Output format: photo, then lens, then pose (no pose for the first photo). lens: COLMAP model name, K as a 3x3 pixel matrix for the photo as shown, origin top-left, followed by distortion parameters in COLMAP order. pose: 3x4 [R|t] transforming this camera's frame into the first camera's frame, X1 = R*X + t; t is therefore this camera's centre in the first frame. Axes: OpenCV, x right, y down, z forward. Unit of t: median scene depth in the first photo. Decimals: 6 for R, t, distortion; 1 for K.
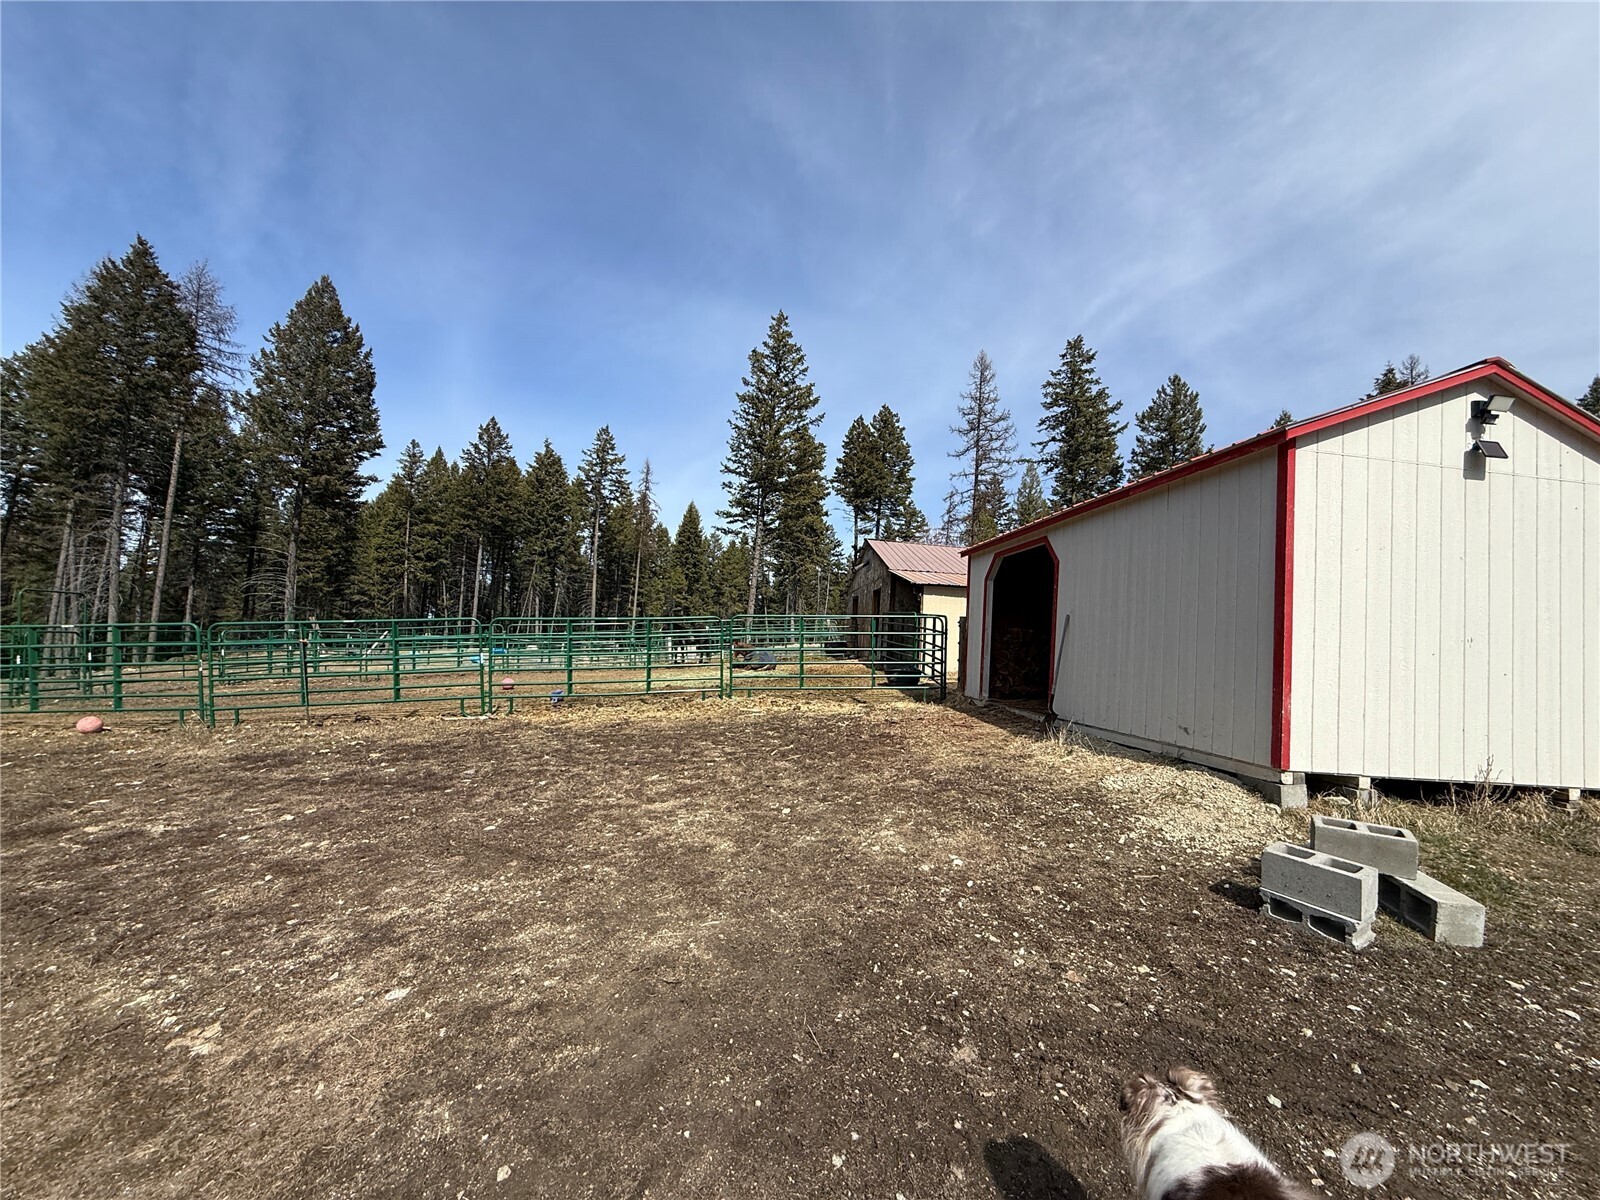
lens RADIAL K [[639.2, 0, 798.3], [0, 639.2, 626.5], [0, 0, 1]] dist [-0.006696, 0.000363]
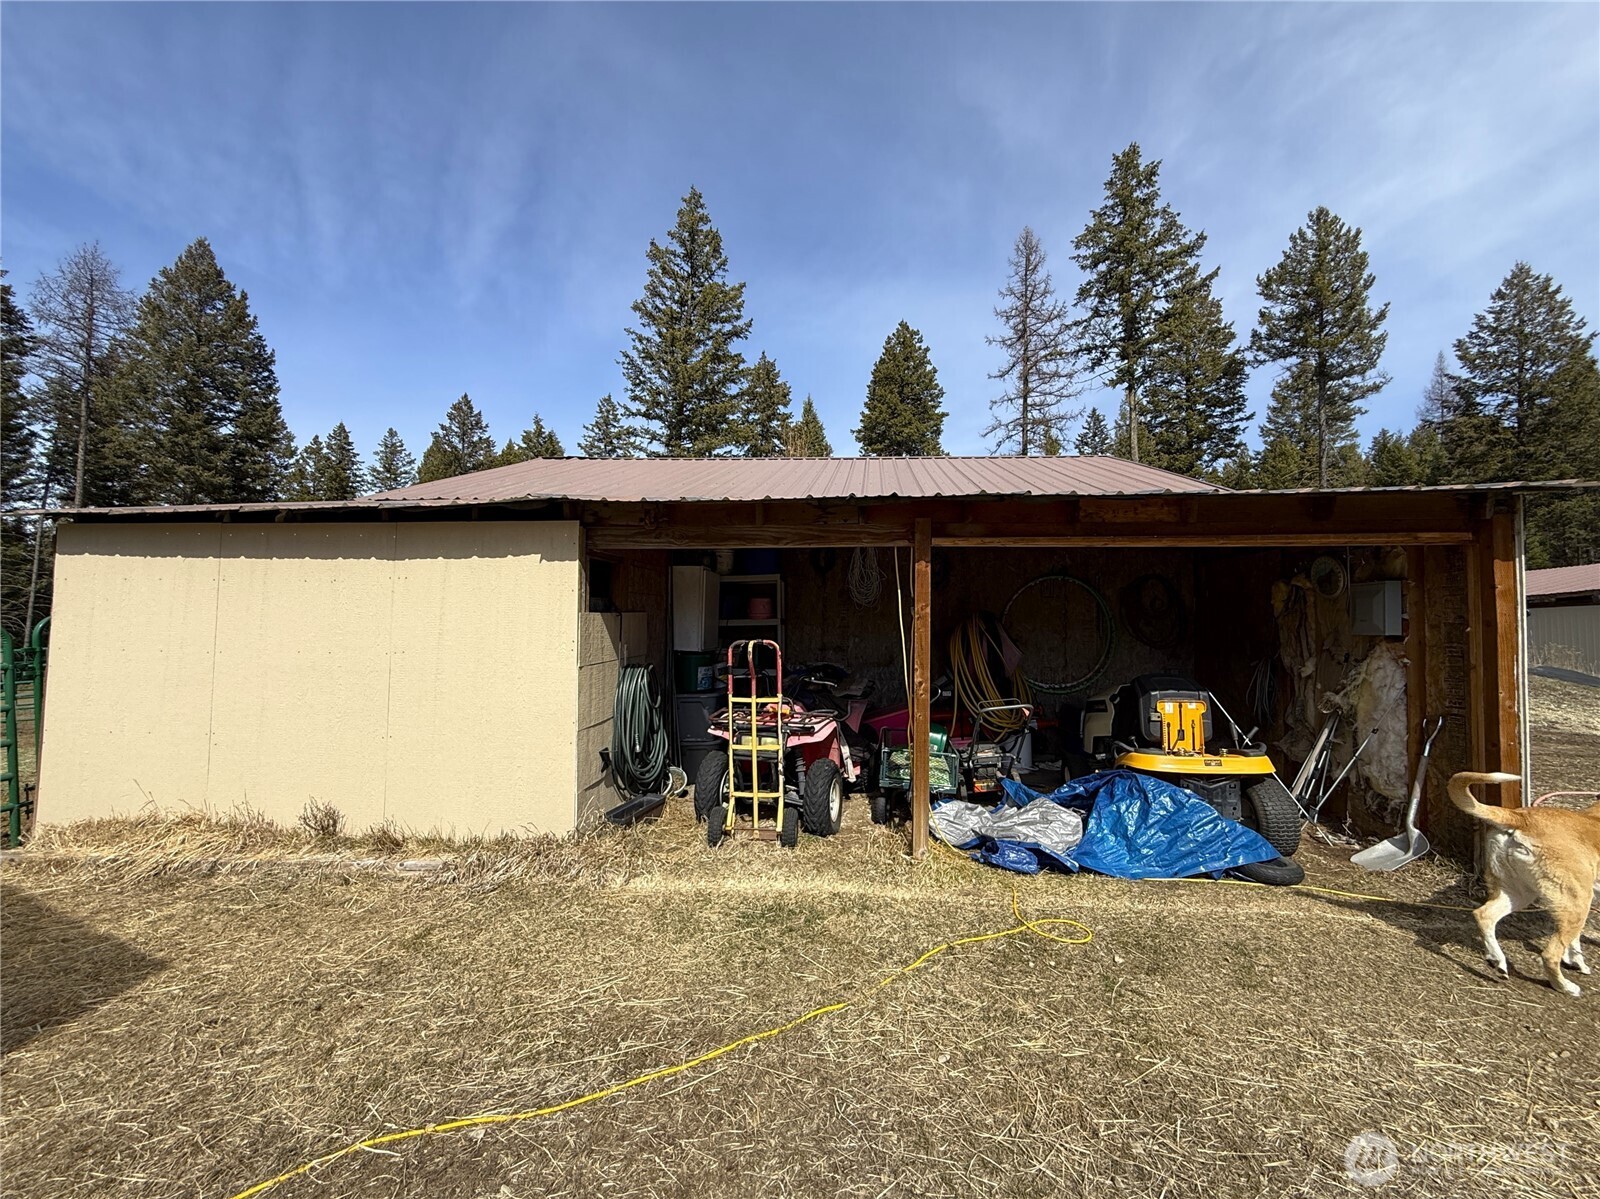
lens RADIAL K [[639.2, 0, 797.6], [0, 639.2, 620.4], [0, 0, 1]] dist [-0.006696, 0.000363]
pose [[0.978852, -0.039751, -0.200672, 0.155175], [0.044304, 0.998851, 0.018247, -0.003599], [0.199716, -0.026751, 0.979489, 0.207234]]
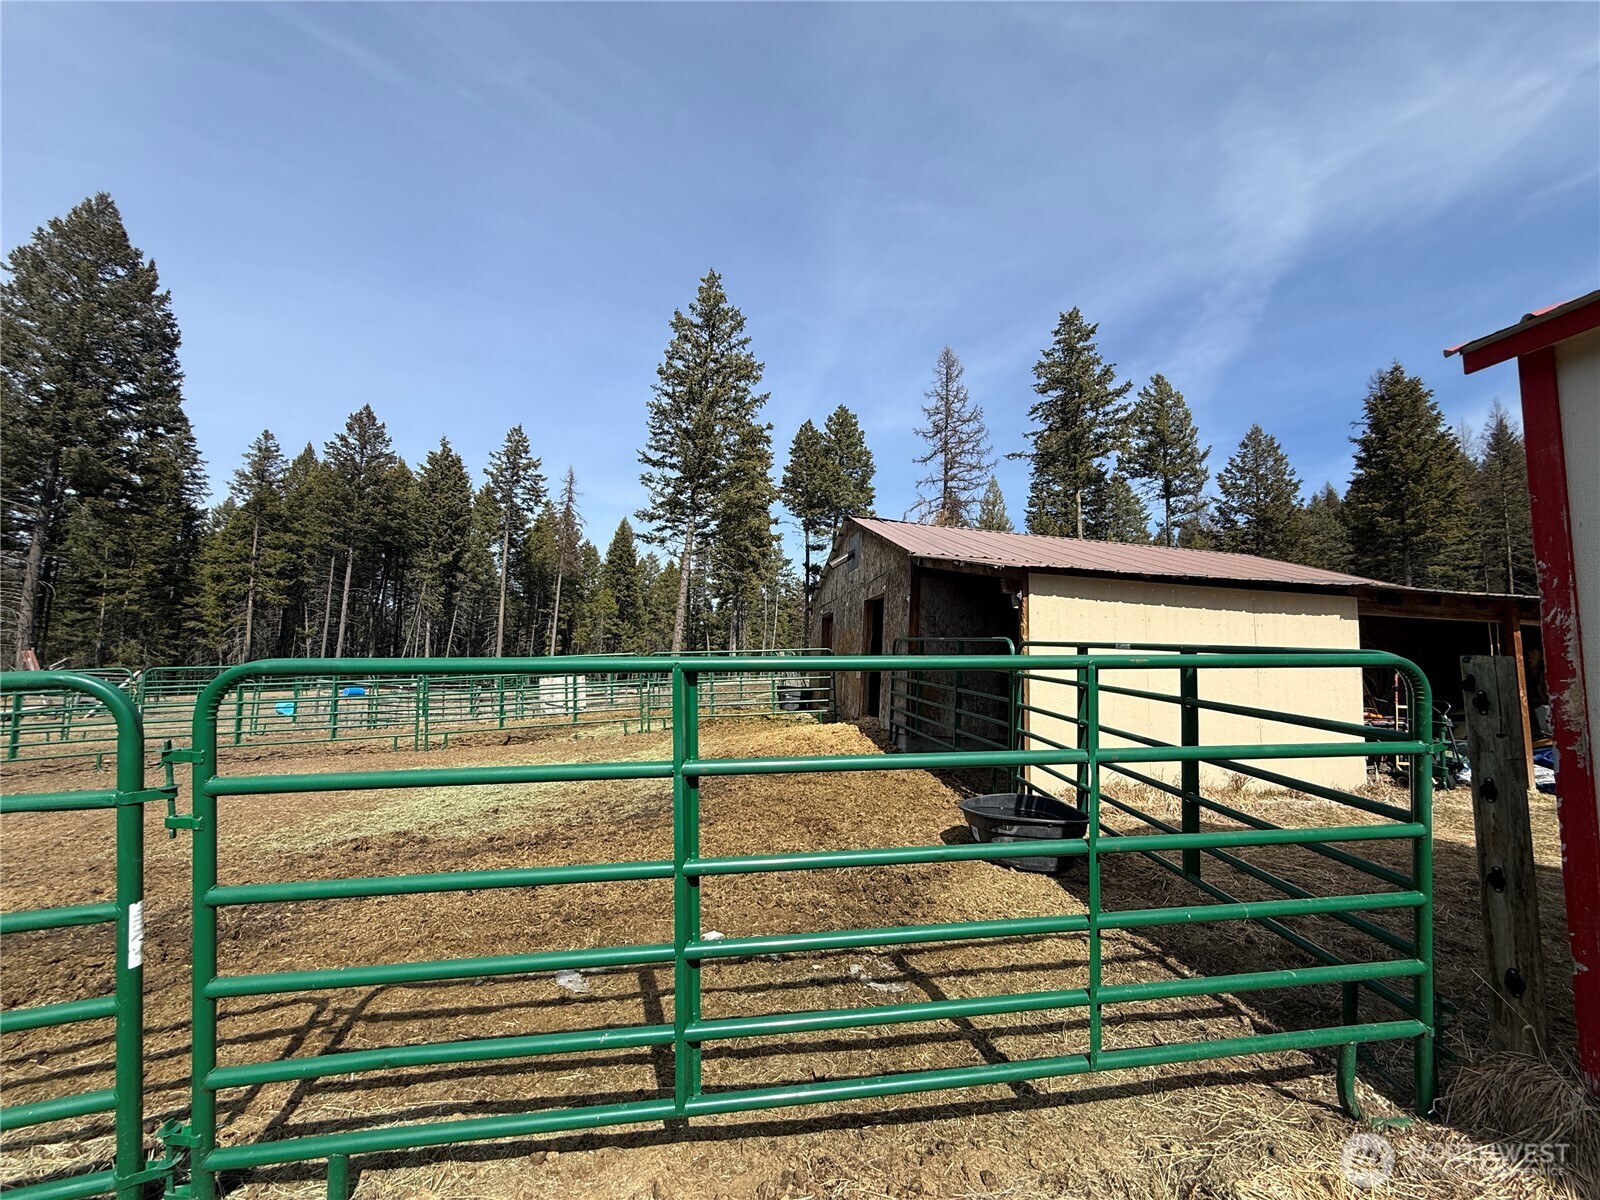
lens RADIAL K [[639.2, 0, 798.9], [0, 639.2, 601.8], [0, 0, 1]] dist [-0.006696, 0.000363]
pose [[0.996474, -0.000425, 0.083896, 0.005869], [0.007170, 0.996760, -0.080115, -0.004421], [-0.083590, 0.080434, 0.993249, 0.160433]]
